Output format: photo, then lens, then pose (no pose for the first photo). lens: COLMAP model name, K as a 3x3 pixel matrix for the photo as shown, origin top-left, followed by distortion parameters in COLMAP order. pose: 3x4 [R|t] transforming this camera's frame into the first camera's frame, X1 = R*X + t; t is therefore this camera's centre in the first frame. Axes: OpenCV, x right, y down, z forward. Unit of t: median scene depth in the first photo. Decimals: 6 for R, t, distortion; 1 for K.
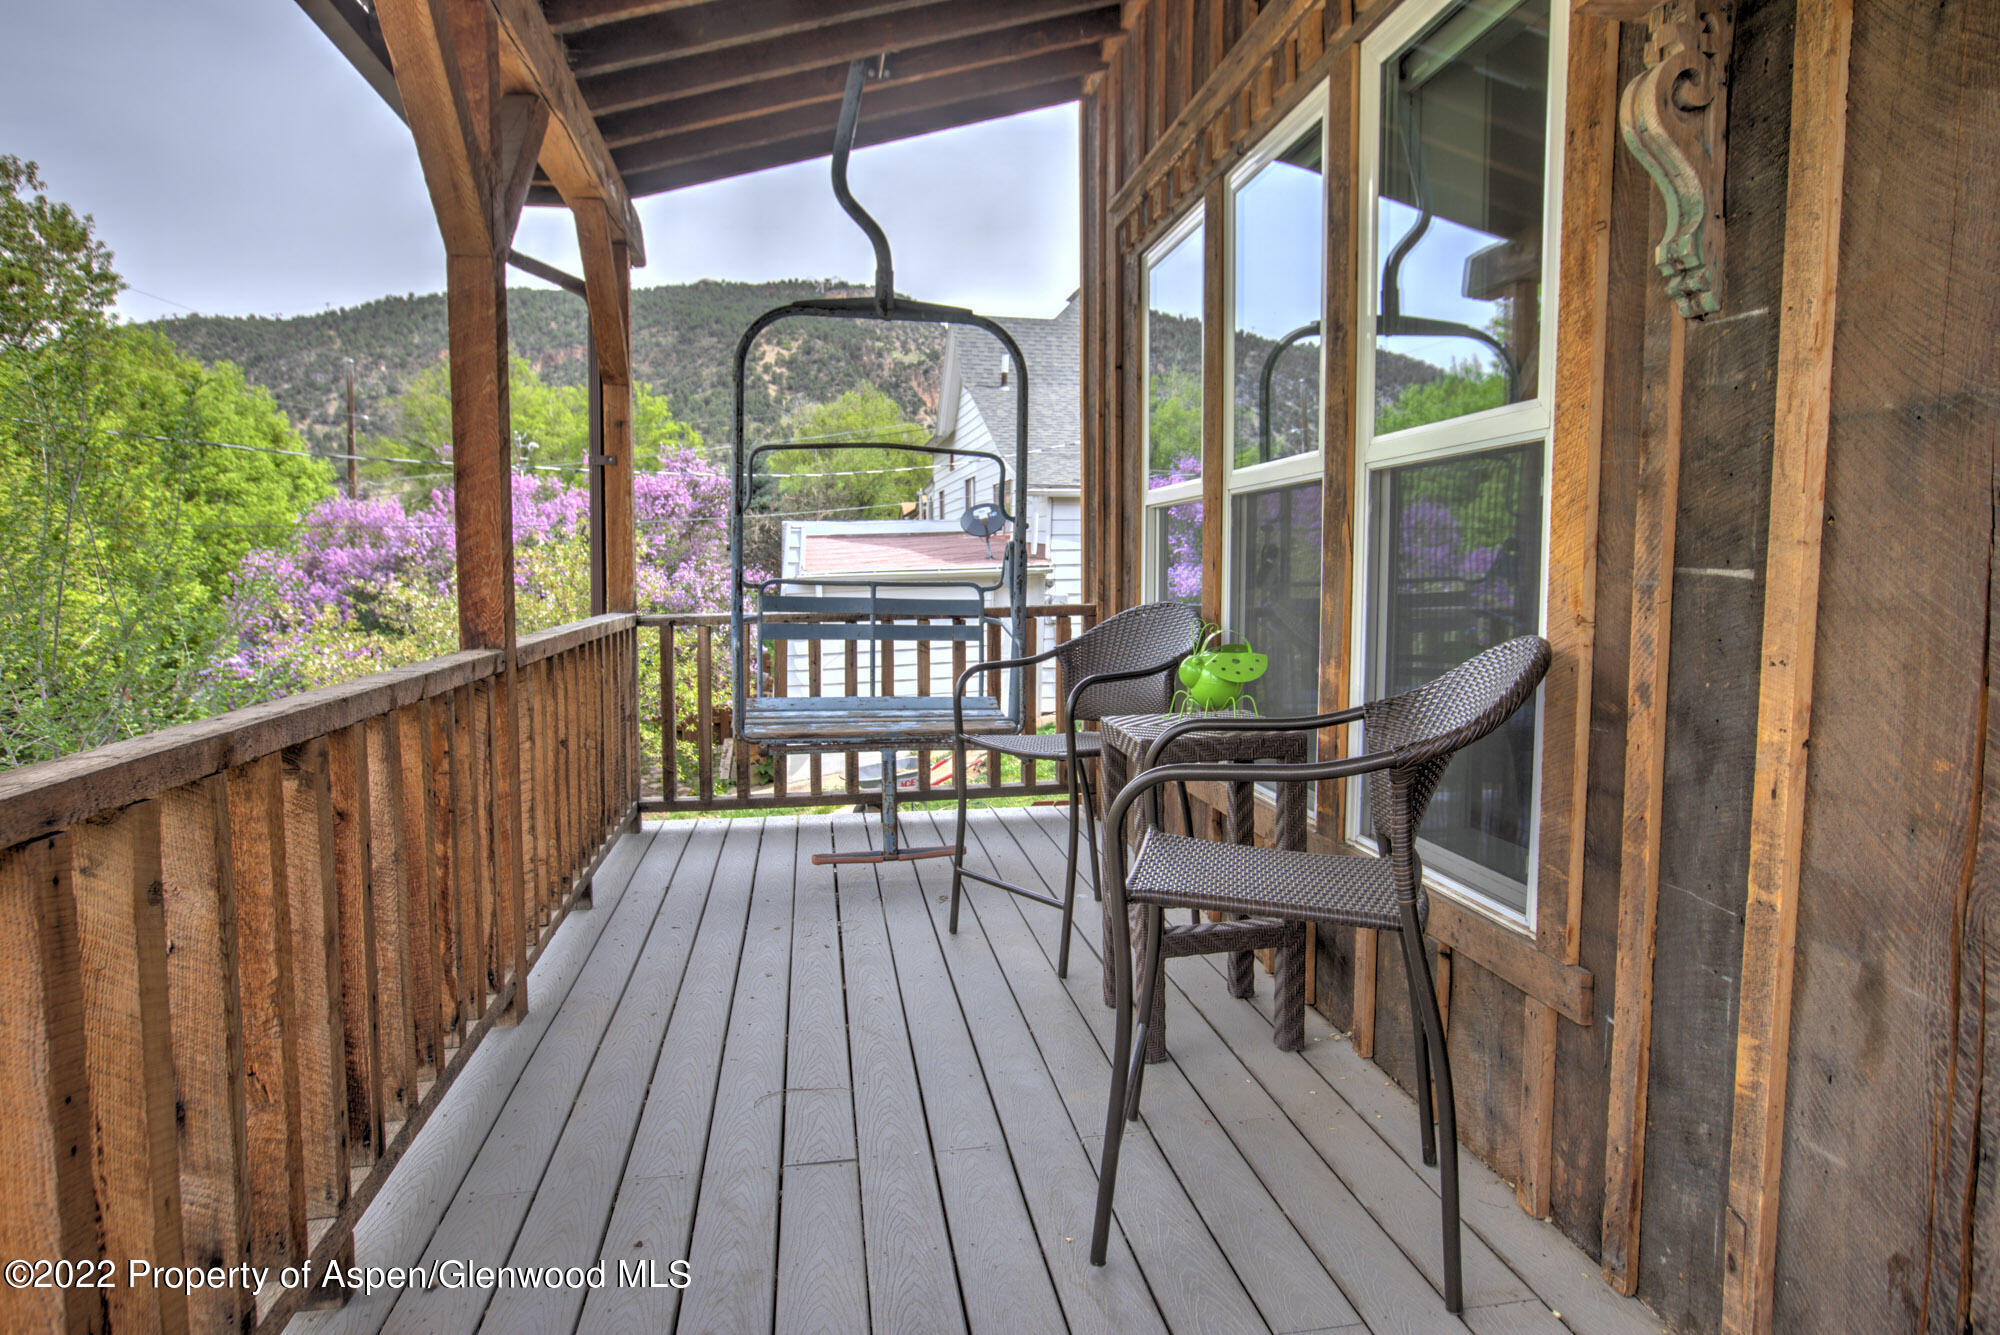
lens RADIAL K [[1269.8, 0, 1000.0], [0, 1269.8, 667.5], [0, 0, 1]] dist [-0.003622, -0.000060]
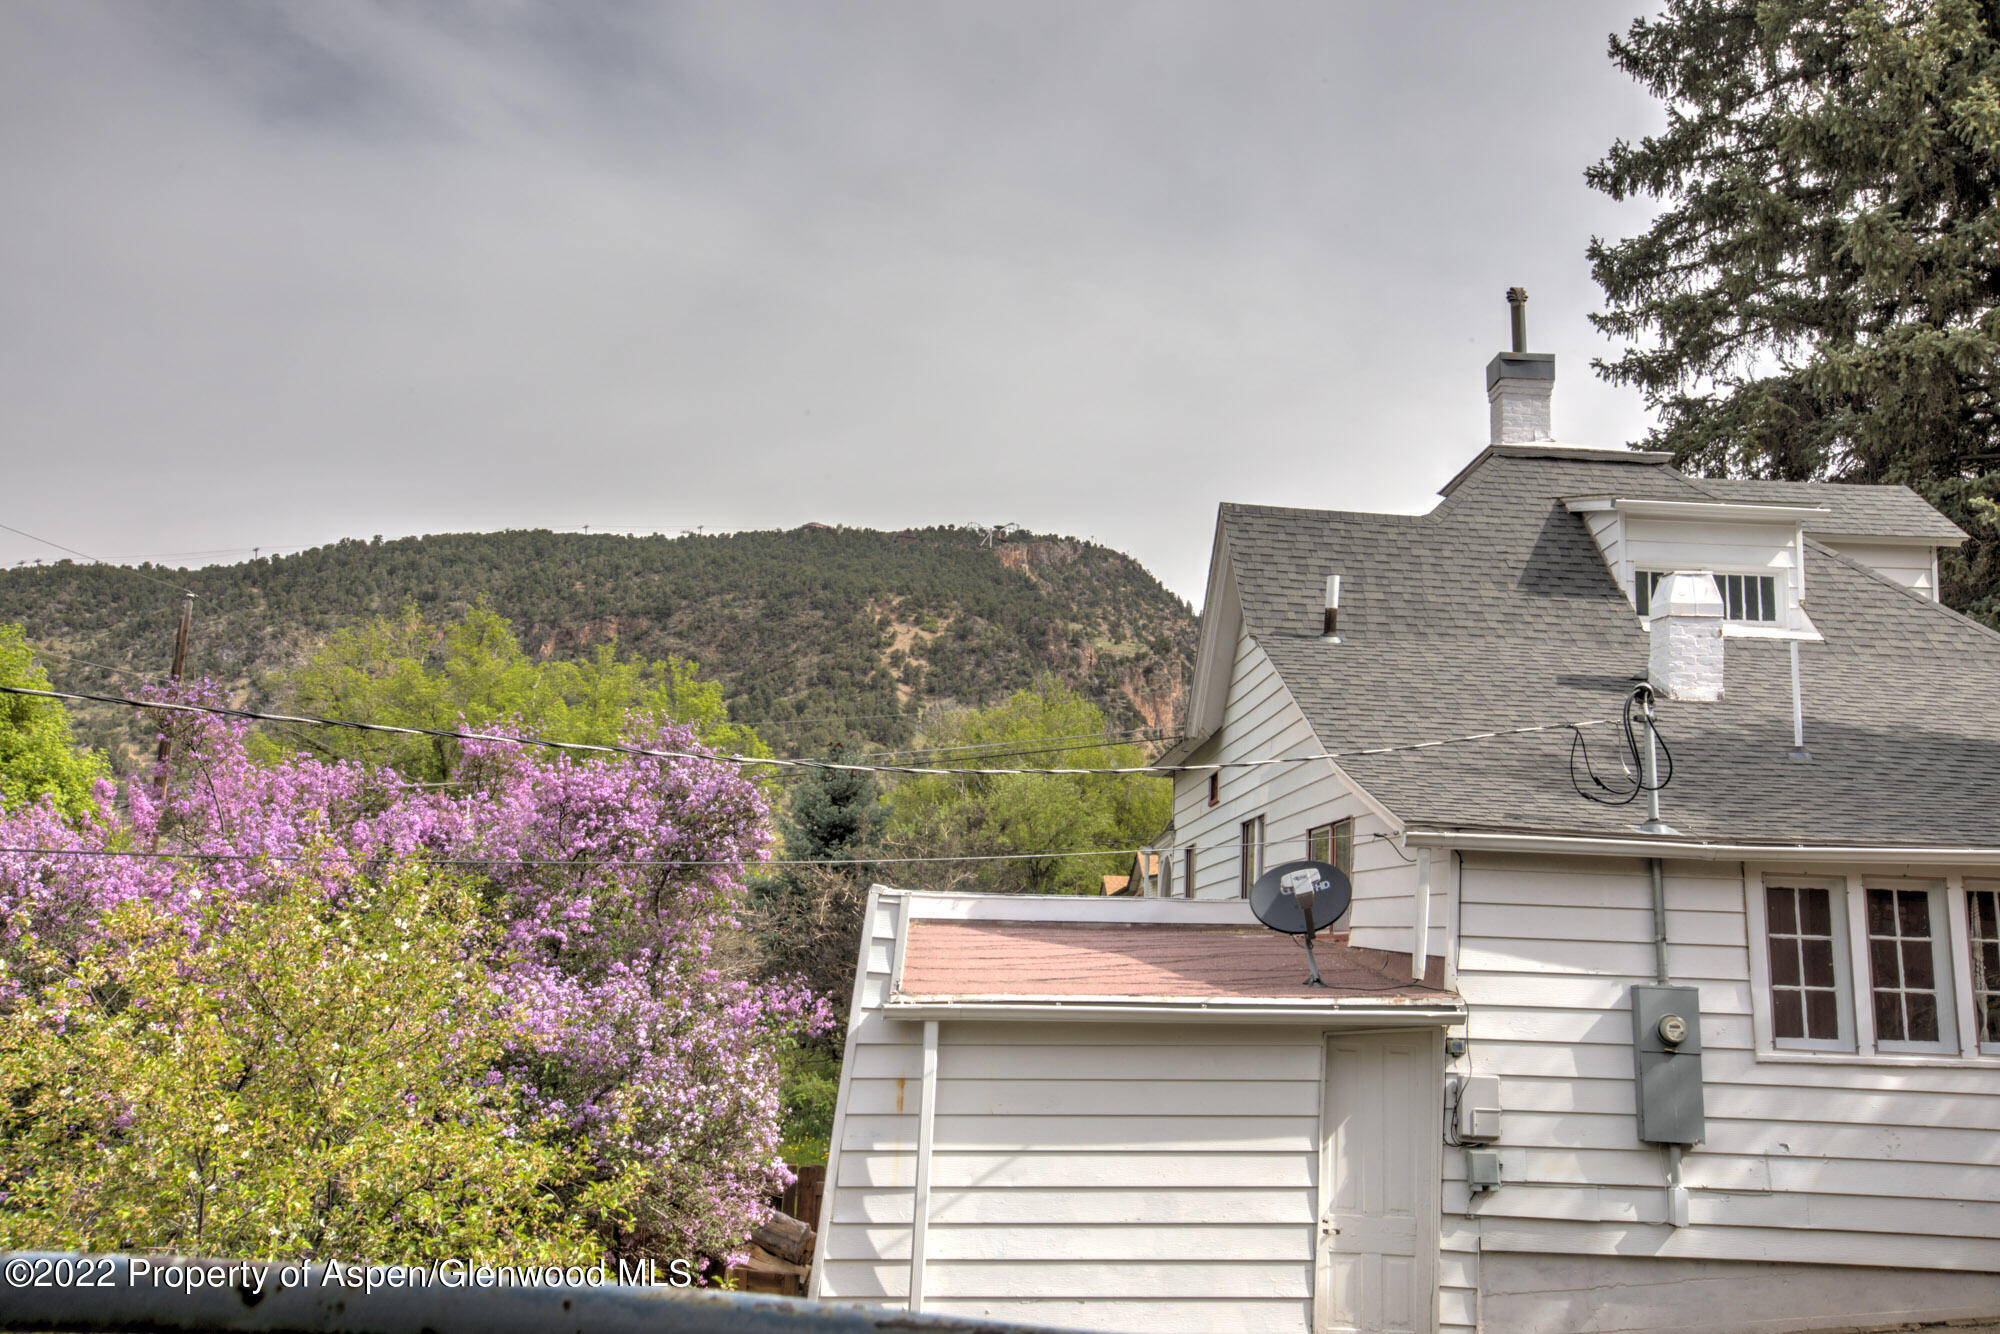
lens RADIAL K [[1758.8, 0, 1000.0], [0, 1758.8, 667.0], [0, 0, 1]] dist [-0.019778, 0.152114]
pose [[0.991183, 0.022731, -0.130536, -0.018546], [-0.055194, 0.966464, -0.250799, -0.015223], [0.120457, 0.255793, 0.959198, 0.171283]]
